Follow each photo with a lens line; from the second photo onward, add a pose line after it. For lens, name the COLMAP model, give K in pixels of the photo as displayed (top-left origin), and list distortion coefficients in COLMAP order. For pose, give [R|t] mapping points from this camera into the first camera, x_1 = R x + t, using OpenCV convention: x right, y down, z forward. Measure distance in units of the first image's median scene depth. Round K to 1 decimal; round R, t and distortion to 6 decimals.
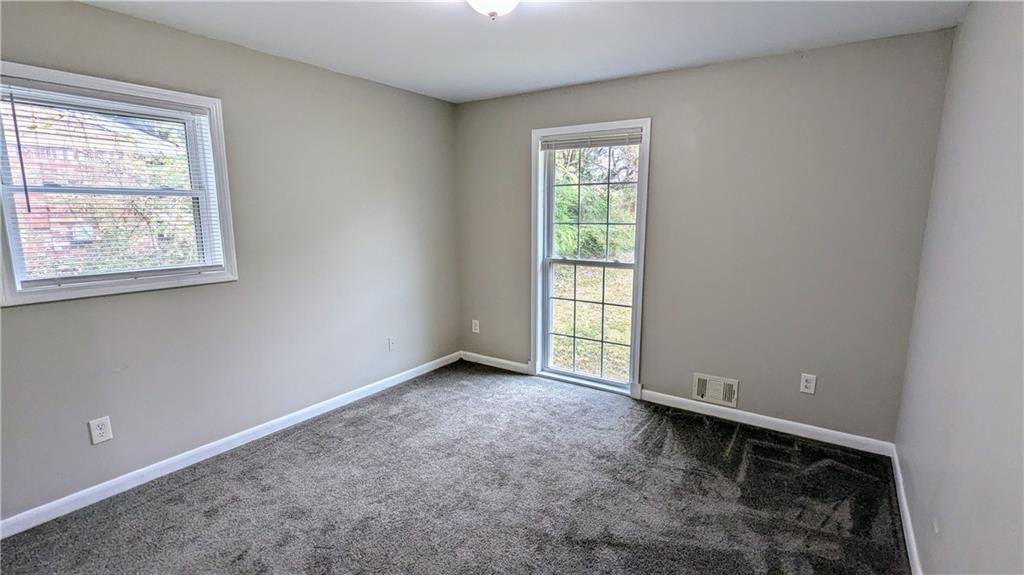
lens RADIAL K [[482.4, 0, 505.4], [0, 482.4, 291.4], [0, 0, 1]] dist [0.000034, -0.001296]
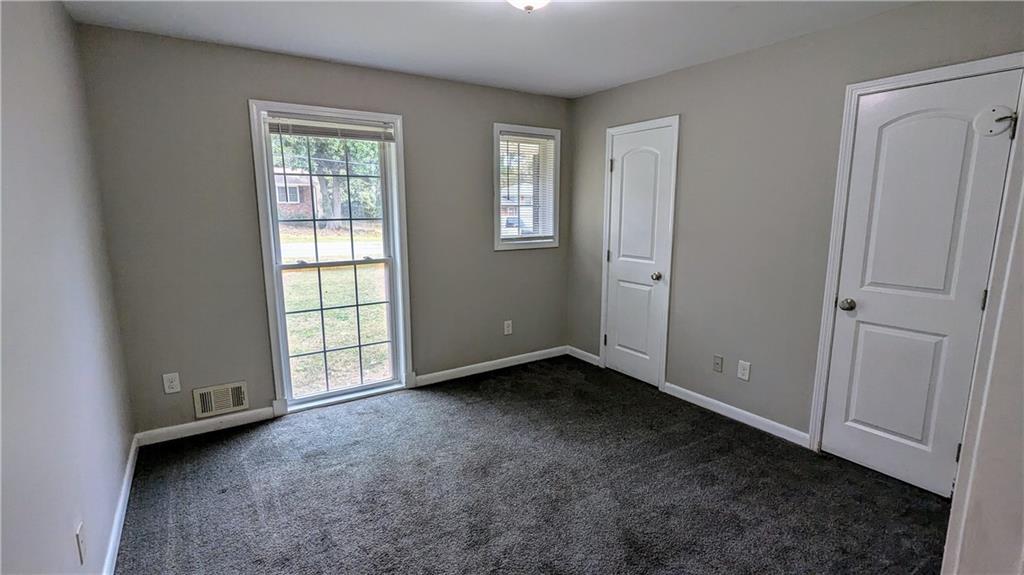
lens RADIAL K [[482.4, 0, 510.5], [0, 482.4, 288.1], [0, 0, 1]] dist [0.000034, -0.001296]
pose [[0.385308, -0.160215, 0.908773, -0.490389], [0.155781, 0.981972, 0.107071, -0.056021], [-0.909544, 0.100314, 0.403320, 0.329789]]
